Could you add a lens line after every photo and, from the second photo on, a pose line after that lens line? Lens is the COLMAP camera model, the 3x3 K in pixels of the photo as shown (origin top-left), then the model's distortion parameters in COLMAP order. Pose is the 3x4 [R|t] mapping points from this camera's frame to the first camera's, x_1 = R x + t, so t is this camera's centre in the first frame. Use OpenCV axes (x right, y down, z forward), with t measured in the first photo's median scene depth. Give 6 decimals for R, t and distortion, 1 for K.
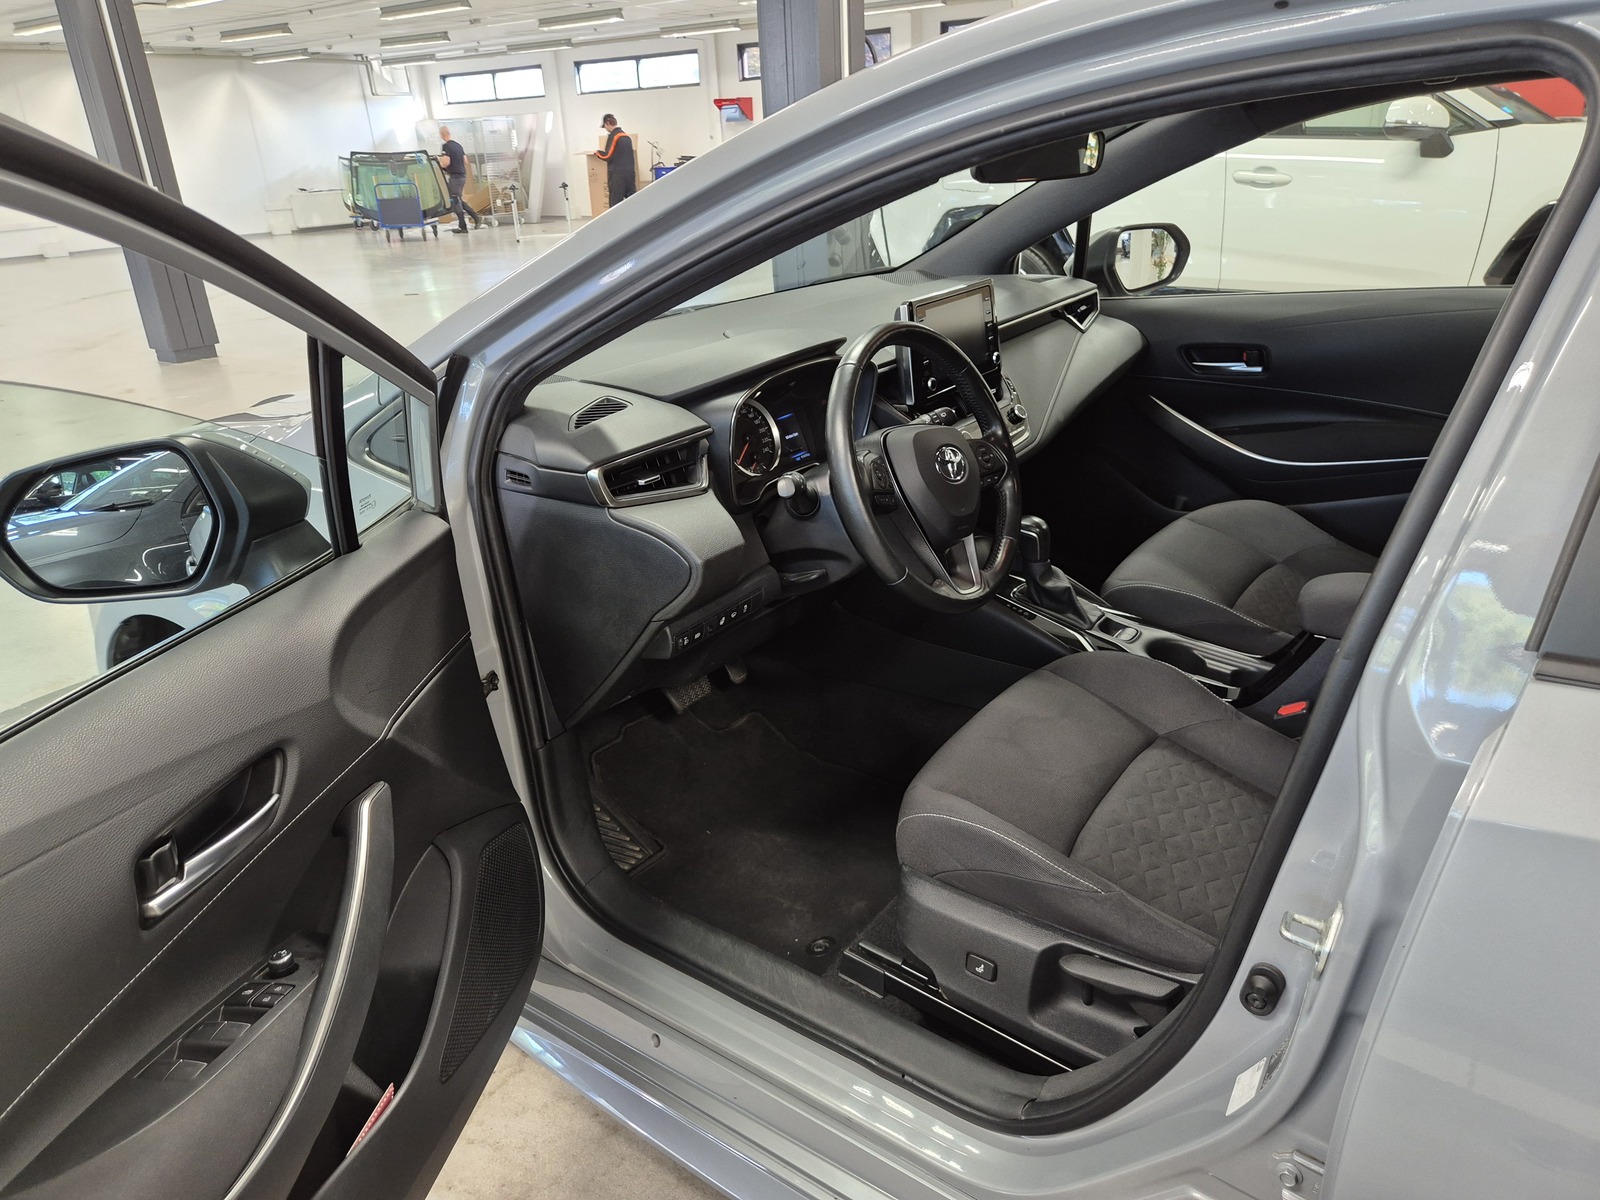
lens RADIAL K [[1065.0, 0, 795.4], [0, 1065.0, 591.4], [0, 0, 1]] dist [0.067660, -0.055153]
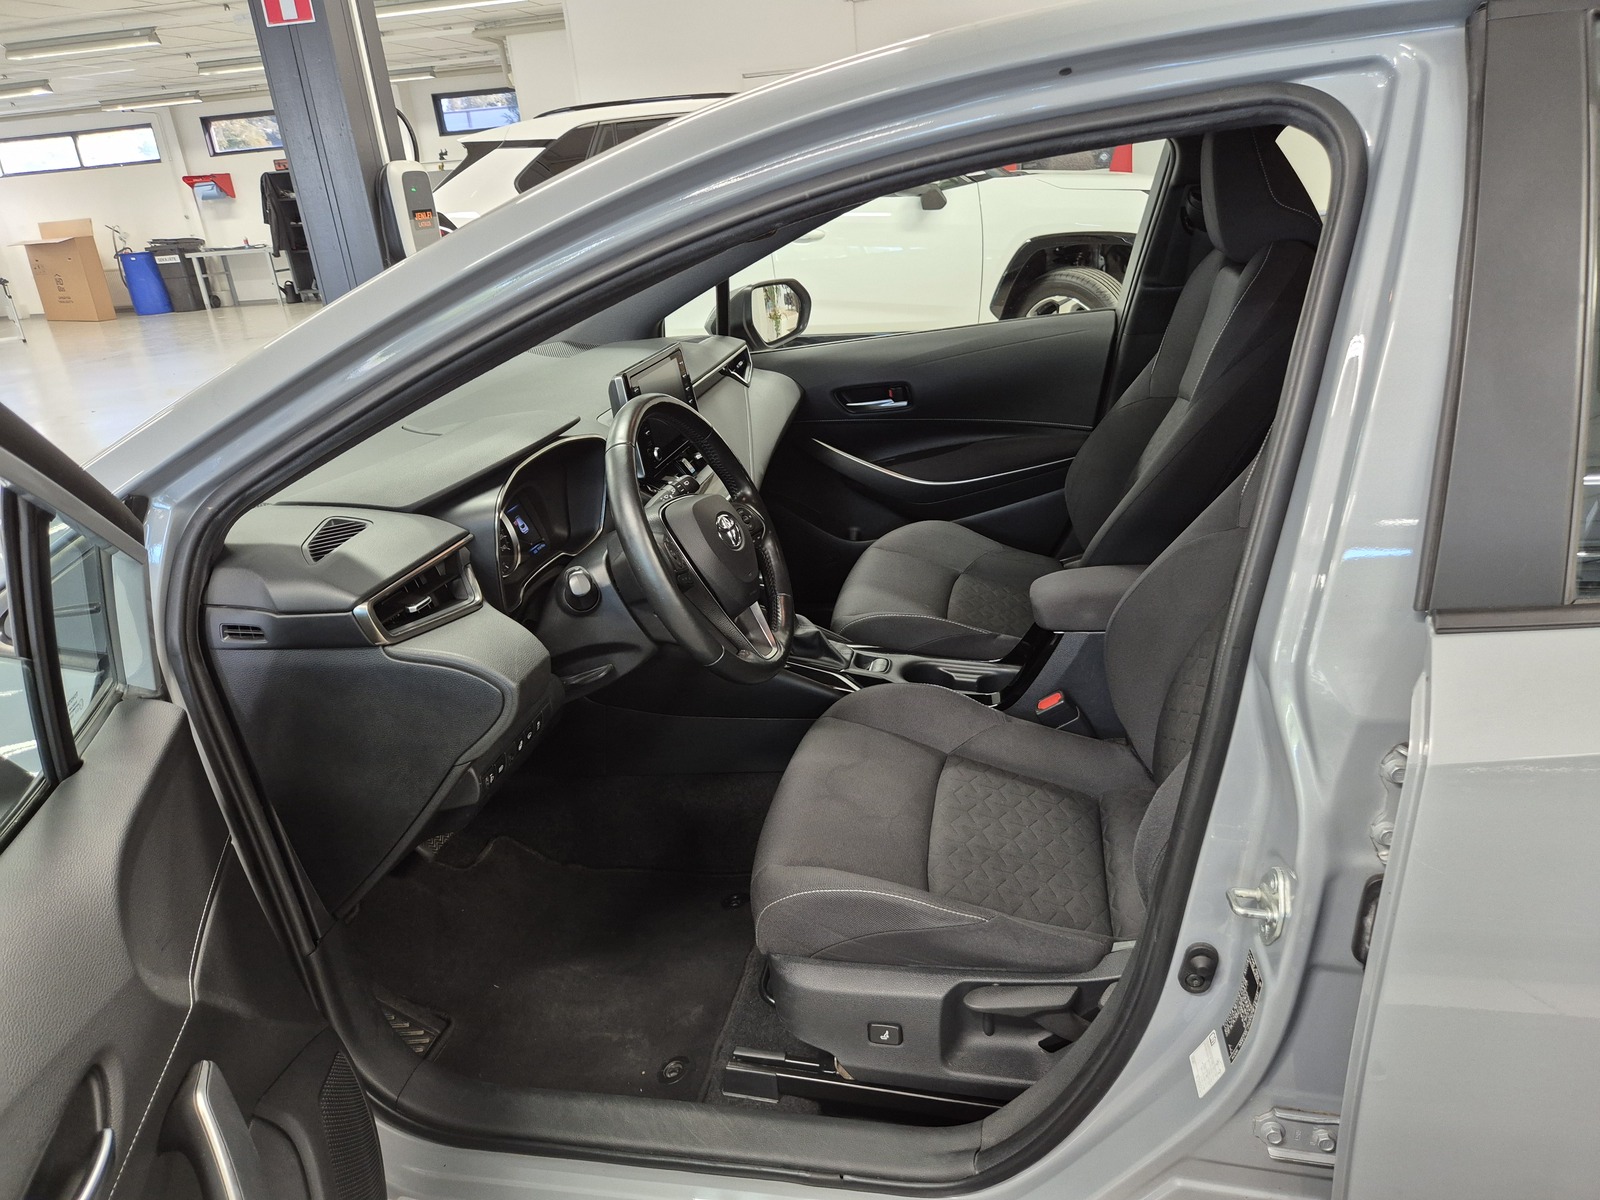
lens RADIAL K [[1065.0, 0, 795.4], [0, 1065.0, 591.4], [0, 0, 1]] dist [0.067660, -0.055153]
pose [[0.909347, -0.179586, 0.375282, -0.176875], [0.199536, 0.979781, -0.014636, -0.040203], [-0.365066, 0.088192, 0.926795, 0.084498]]
